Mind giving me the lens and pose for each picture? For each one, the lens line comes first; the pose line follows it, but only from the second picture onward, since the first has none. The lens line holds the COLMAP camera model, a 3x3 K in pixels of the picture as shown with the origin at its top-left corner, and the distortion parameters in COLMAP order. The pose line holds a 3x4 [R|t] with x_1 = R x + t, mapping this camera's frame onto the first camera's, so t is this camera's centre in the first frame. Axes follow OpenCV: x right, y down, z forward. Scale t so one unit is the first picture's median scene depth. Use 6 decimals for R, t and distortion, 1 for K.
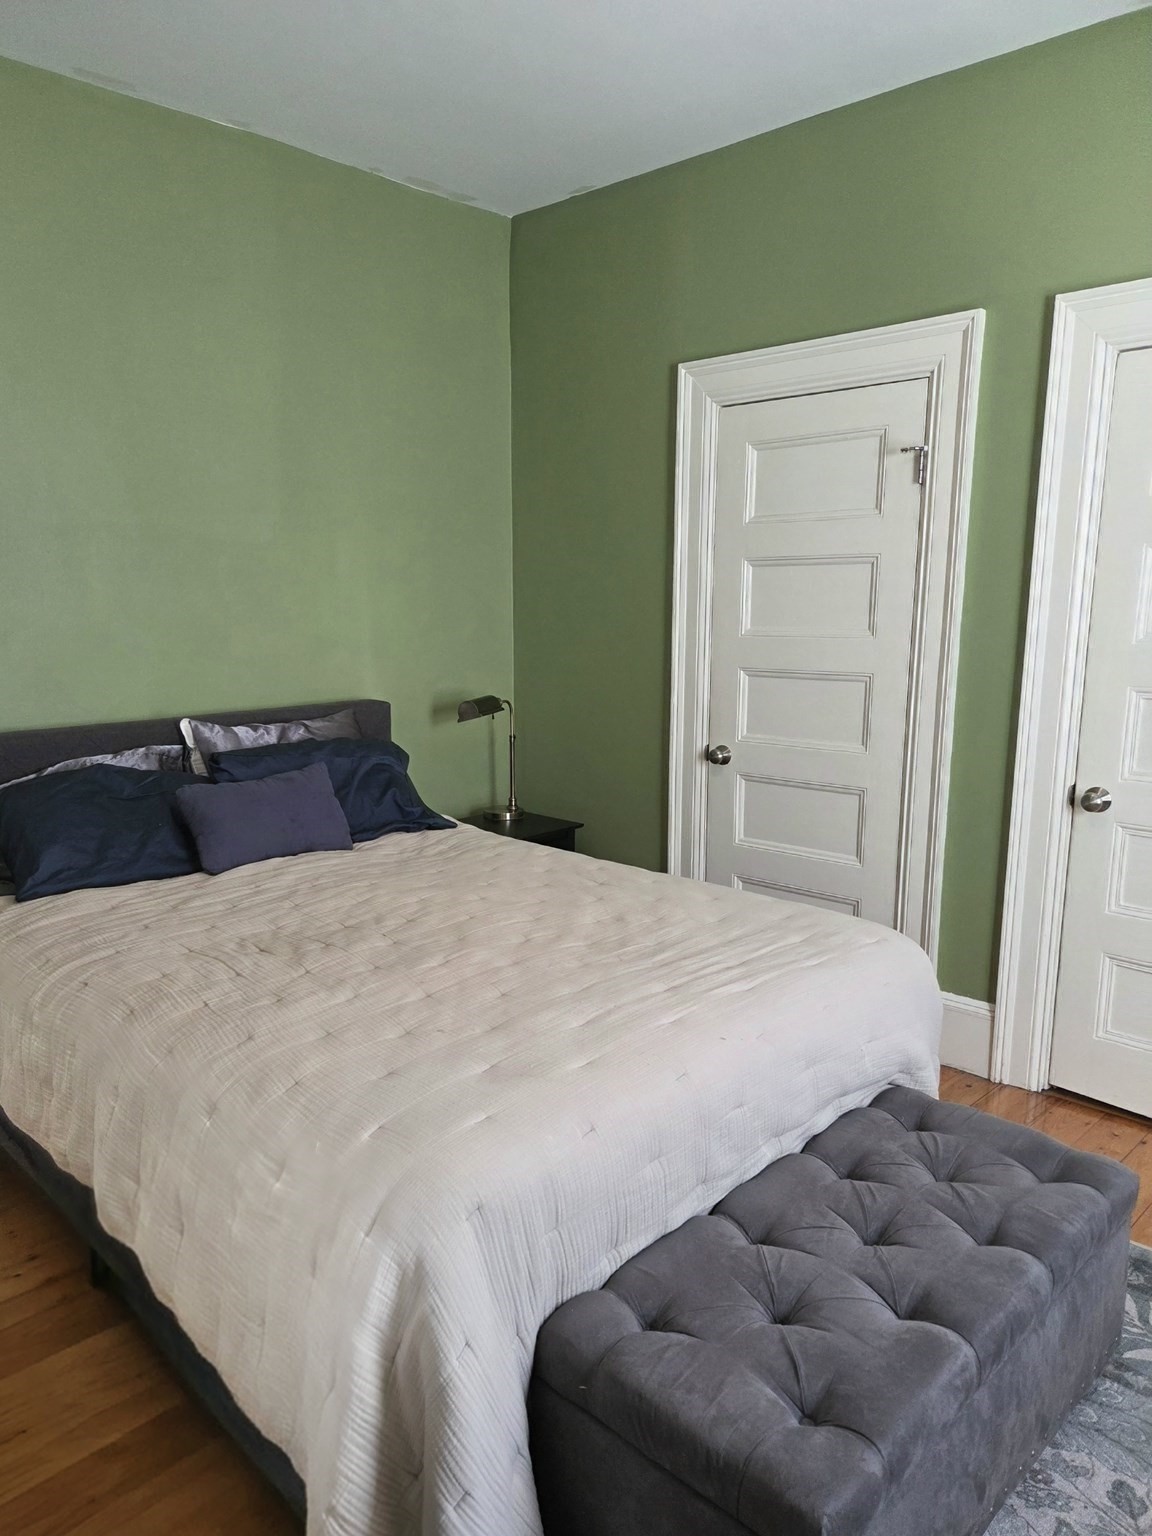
lens RADIAL K [[1083.7, 0, 547.7], [0, 1083.7, 797.2], [0, 0, 1]] dist [0.048367, -0.028899]
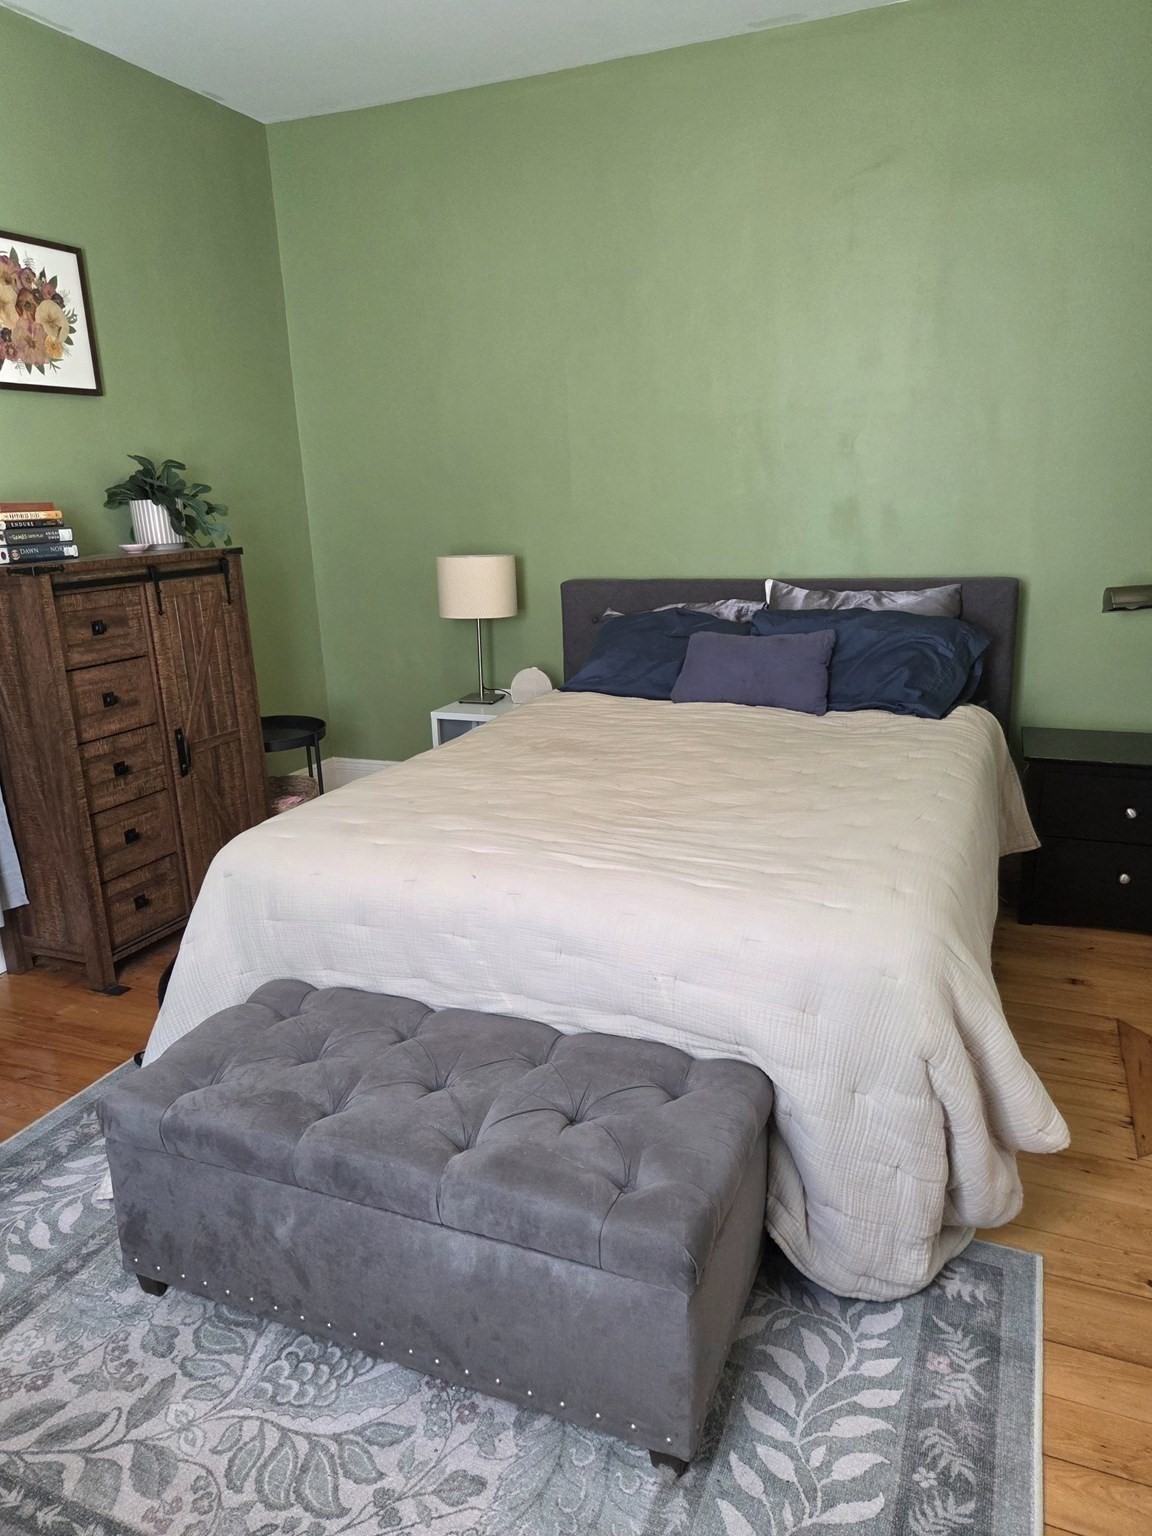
lens RADIAL K [[1083.7, 0, 580.1], [0, 1083.7, 759.4], [0, 0, 1]] dist [0.048367, -0.028899]
pose [[0.364368, 0.220683, -0.904729, 0.954902], [-0.148275, 0.972870, 0.177588, -0.085537], [0.919375, 0.069441, 0.387204, 0.543480]]
